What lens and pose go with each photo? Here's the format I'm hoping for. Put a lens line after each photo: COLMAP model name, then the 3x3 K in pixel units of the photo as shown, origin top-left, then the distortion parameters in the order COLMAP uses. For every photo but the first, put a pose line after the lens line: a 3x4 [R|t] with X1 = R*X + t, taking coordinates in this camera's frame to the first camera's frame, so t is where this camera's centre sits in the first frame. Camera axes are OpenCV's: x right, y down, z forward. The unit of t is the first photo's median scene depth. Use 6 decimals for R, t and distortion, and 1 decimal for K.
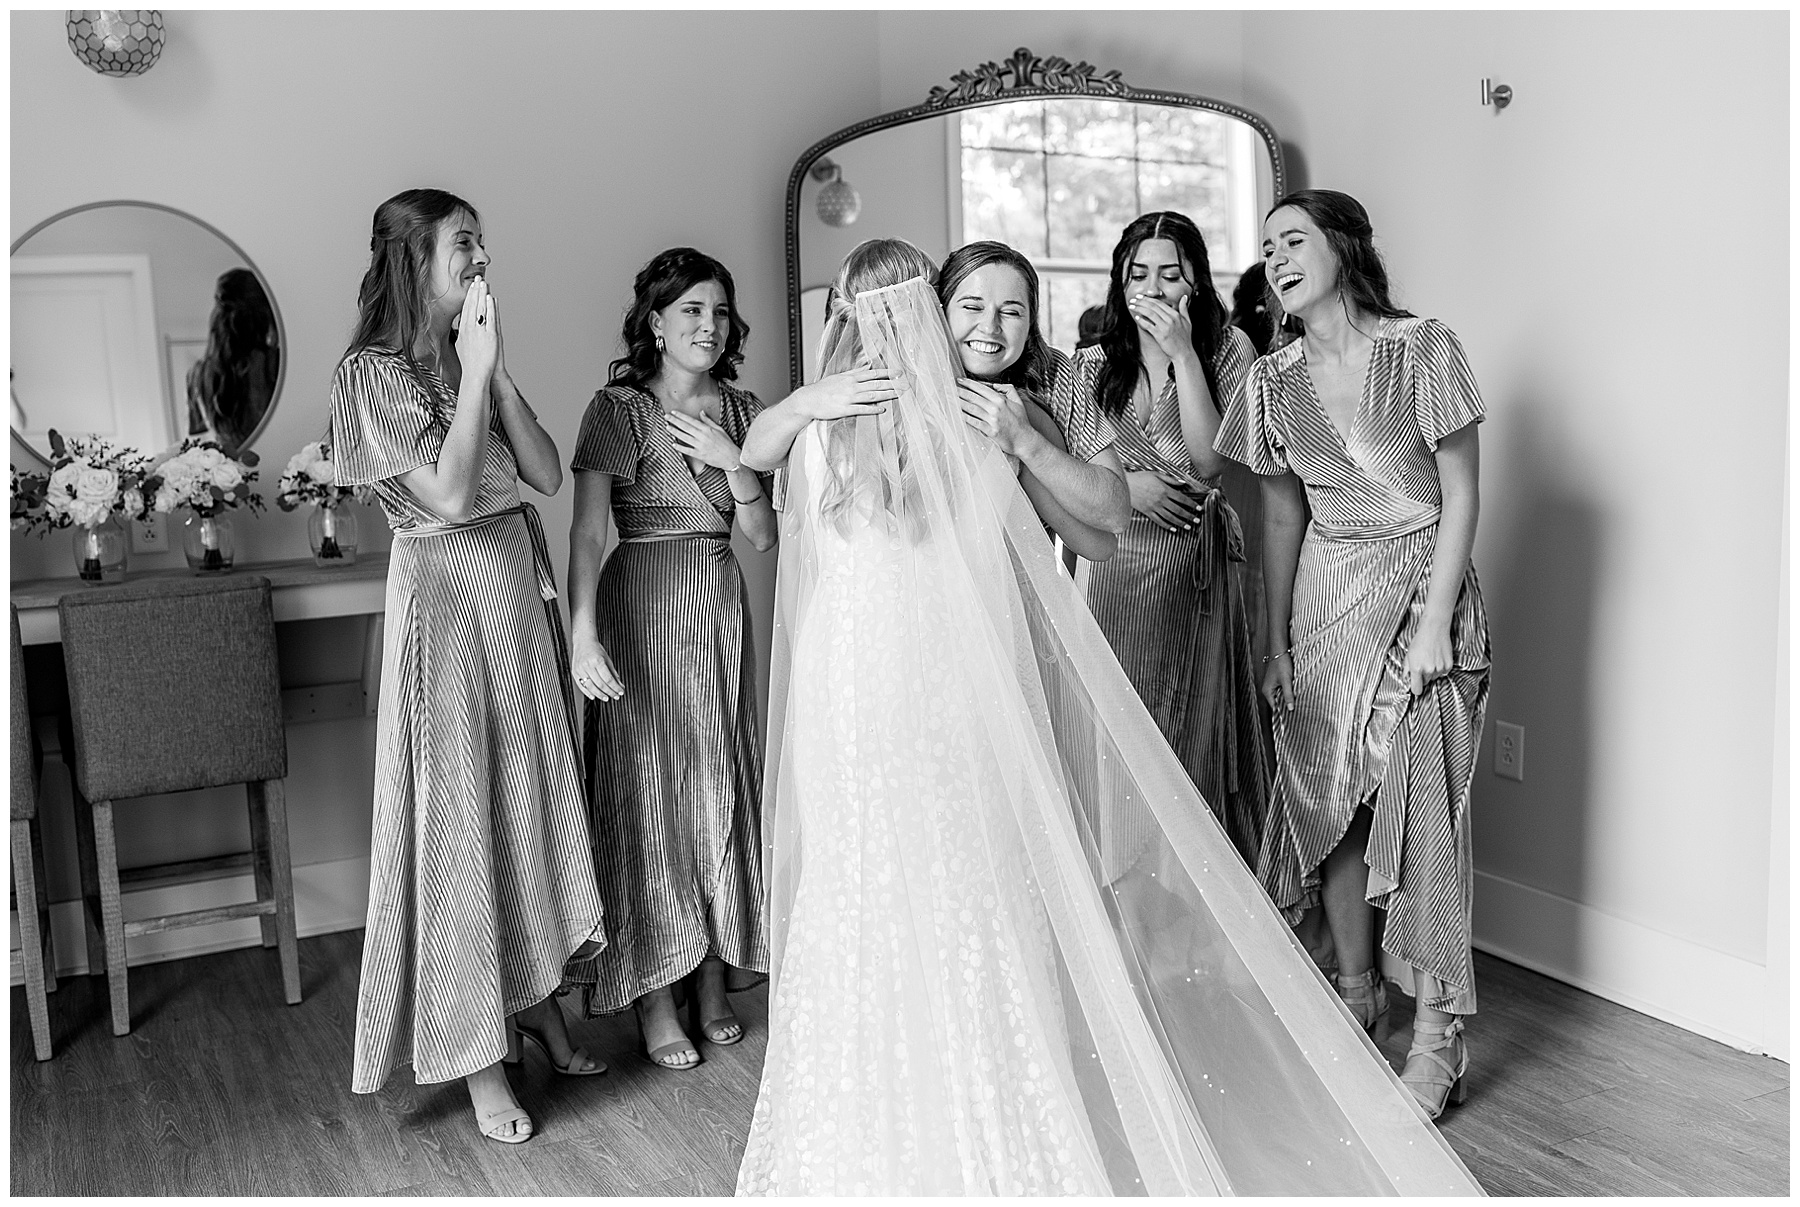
lens RADIAL K [[1774.2, 0, 863.9], [0, 1774.2, 593.0], [0, 0, 1]] dist [-0.008579, 0.000000]
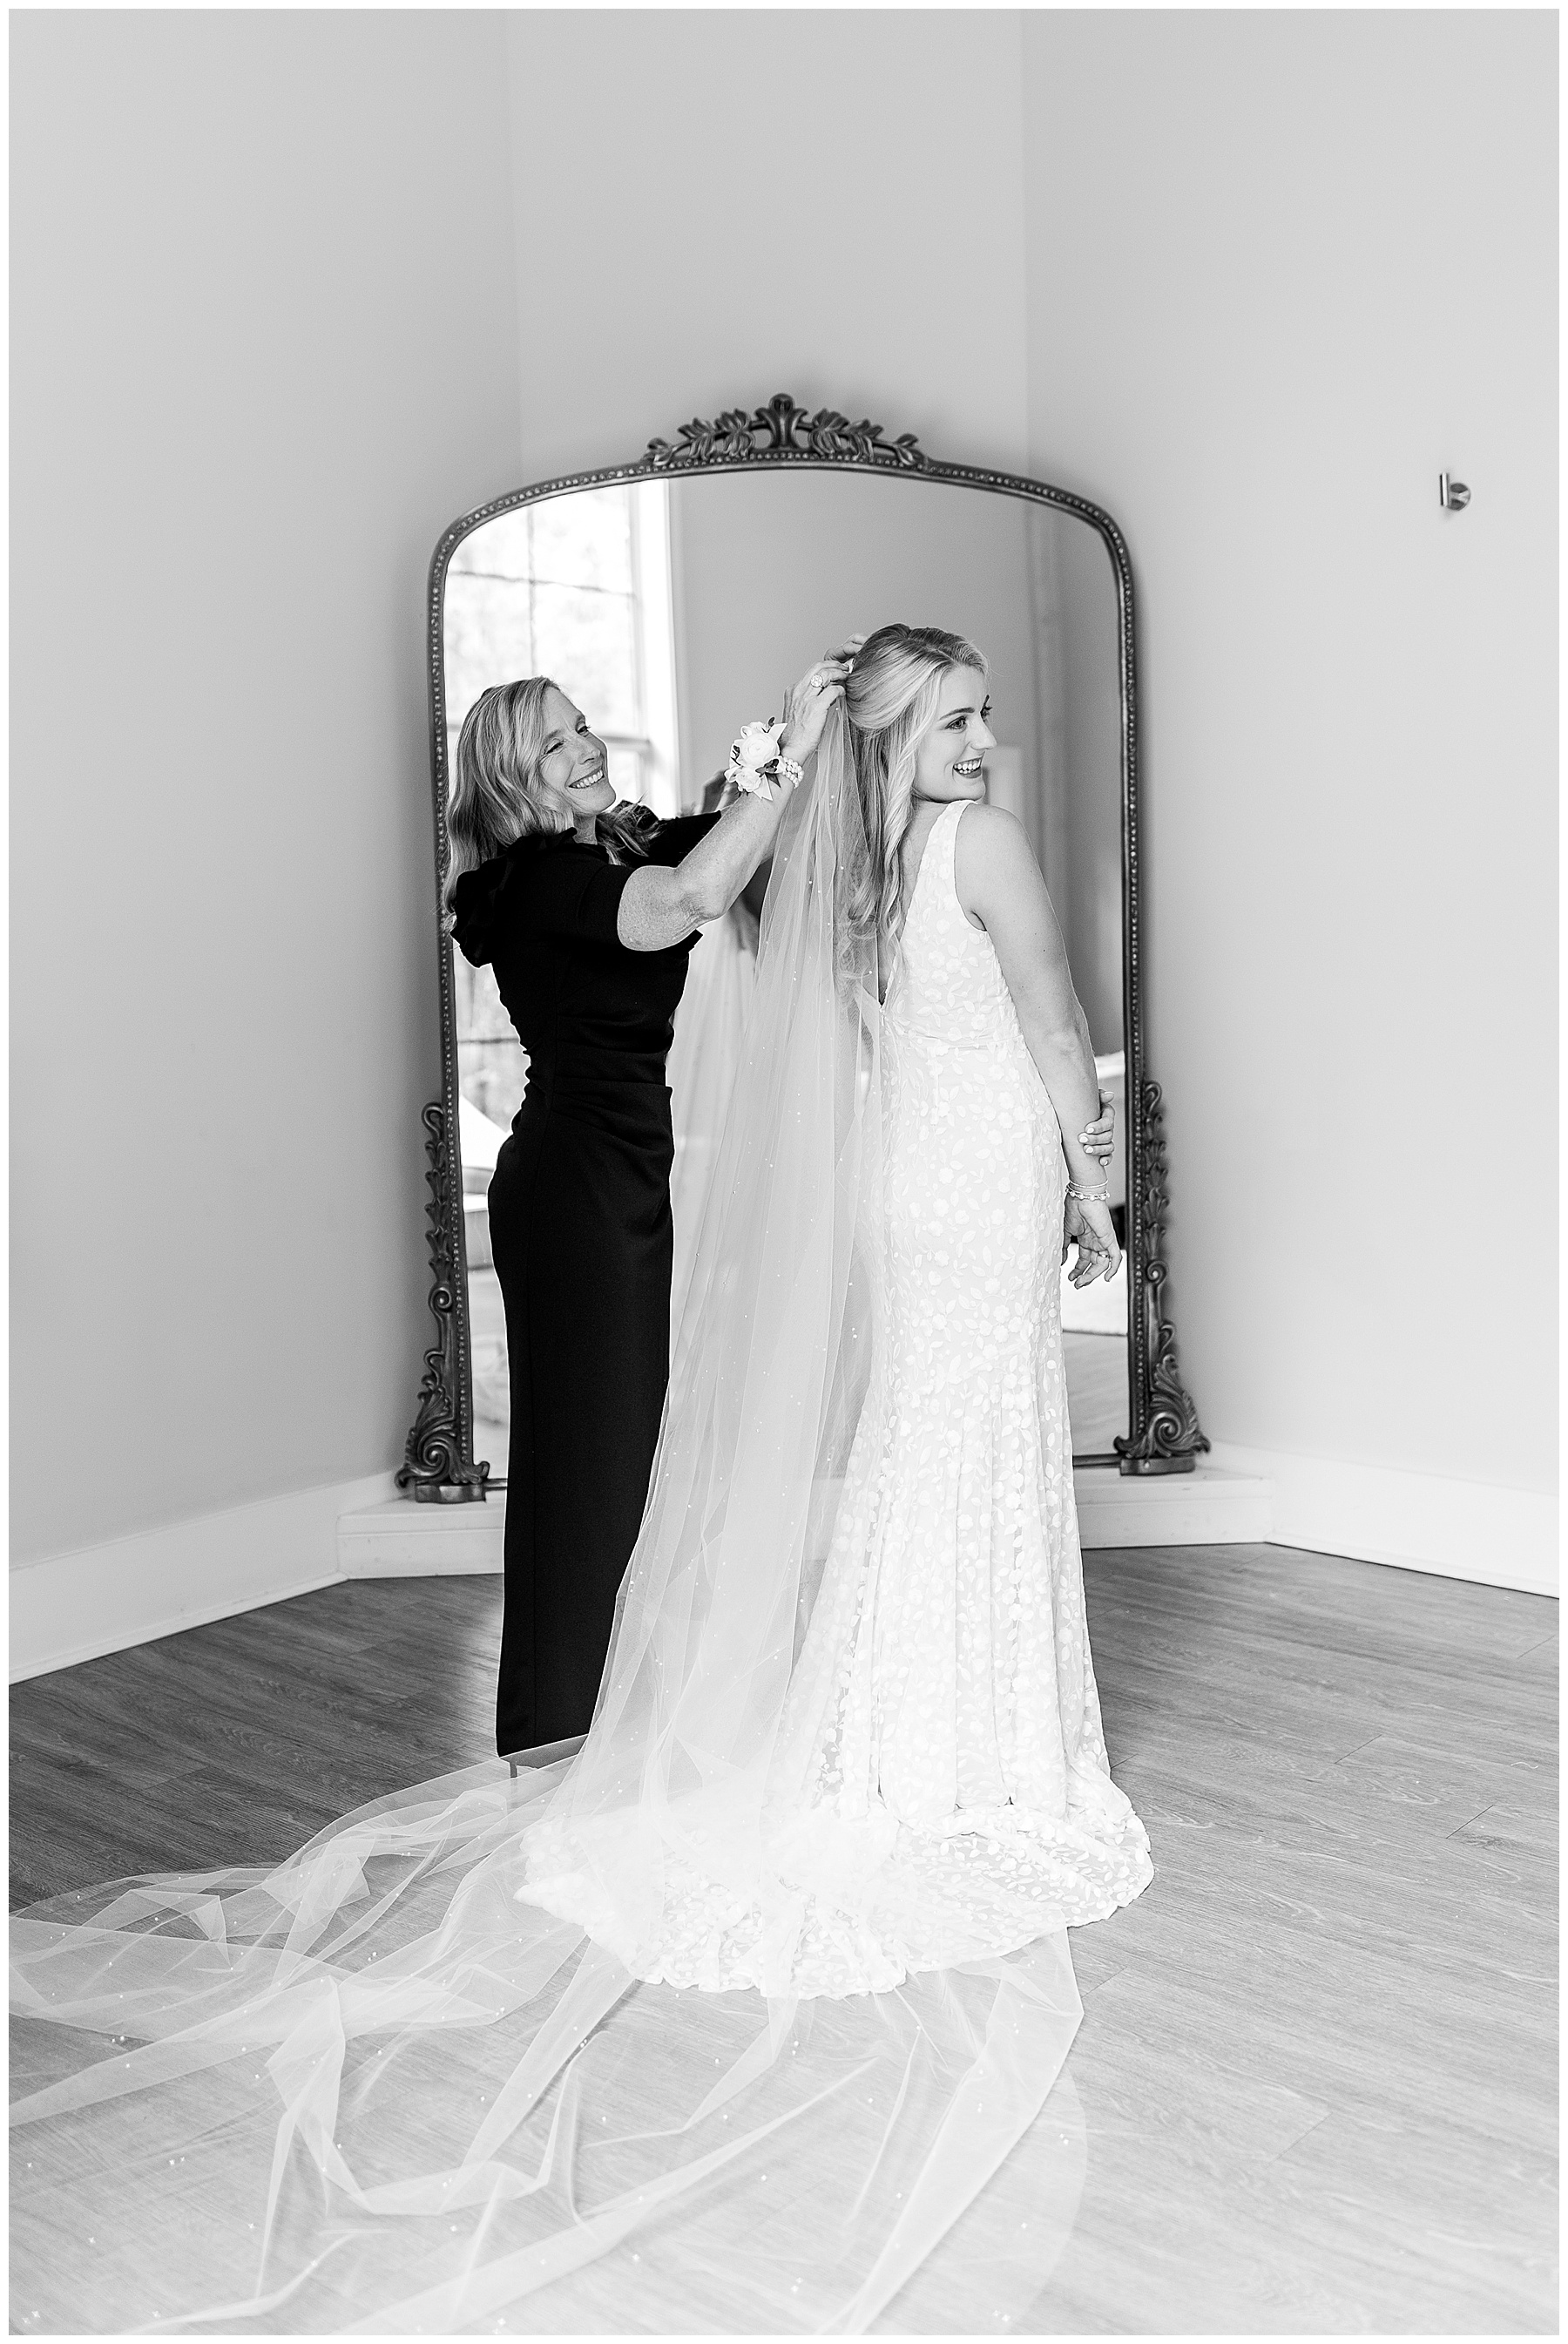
lens RADIAL K [[2310.1, 0, 778.6], [0, 2310.1, 1118.2], [0, 0, 1]] dist [-0.008579, 0.000000]
pose [[0.920315, -0.026422, 0.390284, -0.303291], [0.043732, 0.998411, -0.035530, 0.022246], [-0.388726, 0.049766, 0.920009, 0.155370]]
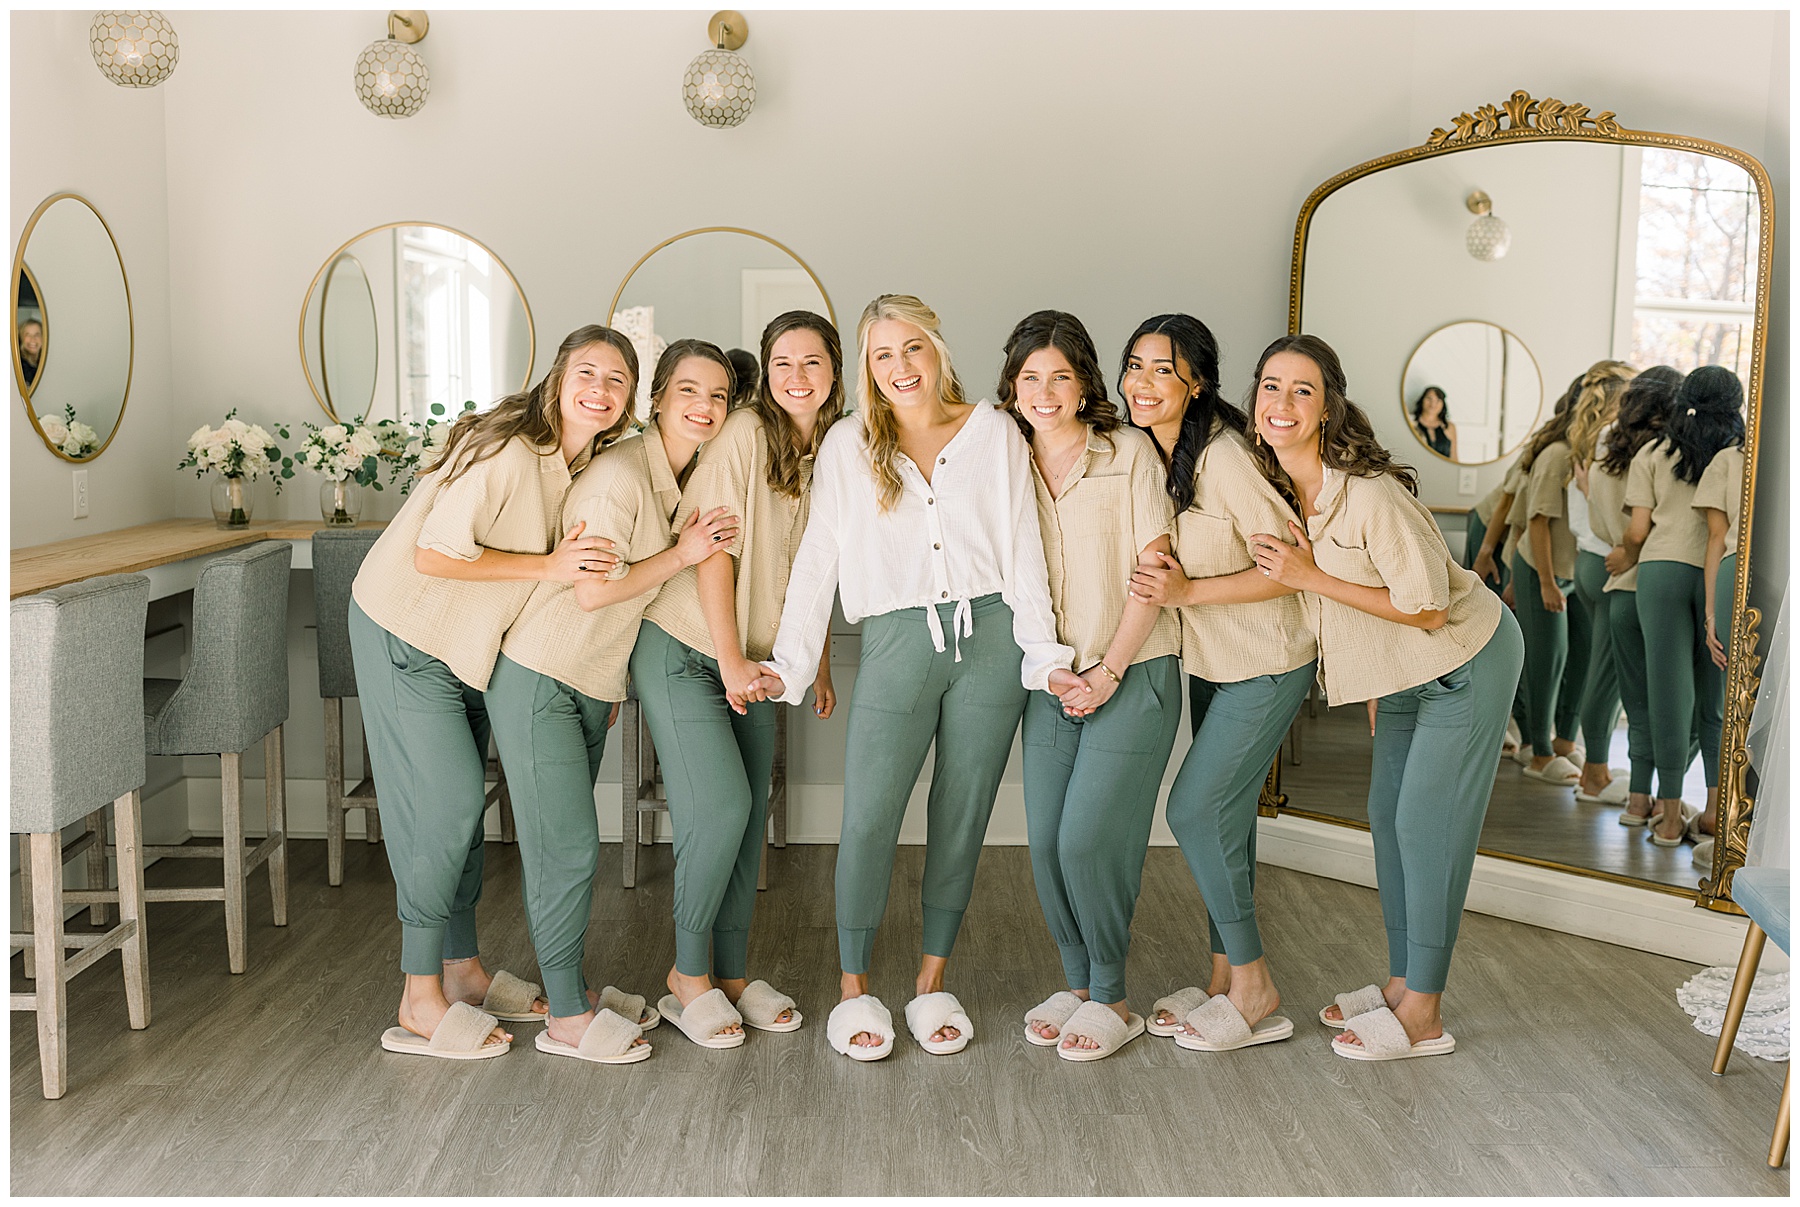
lens RADIAL K [[1774.2, 0, 907.6], [0, 1774.2, 605.8], [0, 0, 1]] dist [-0.008579, 0.000000]
pose [[0.906162, 0.100023, -0.410932, 0.230483], [-0.103381, 0.994542, 0.014105, 0.011630], [0.410100, 0.029701, 0.911557, -0.073255]]
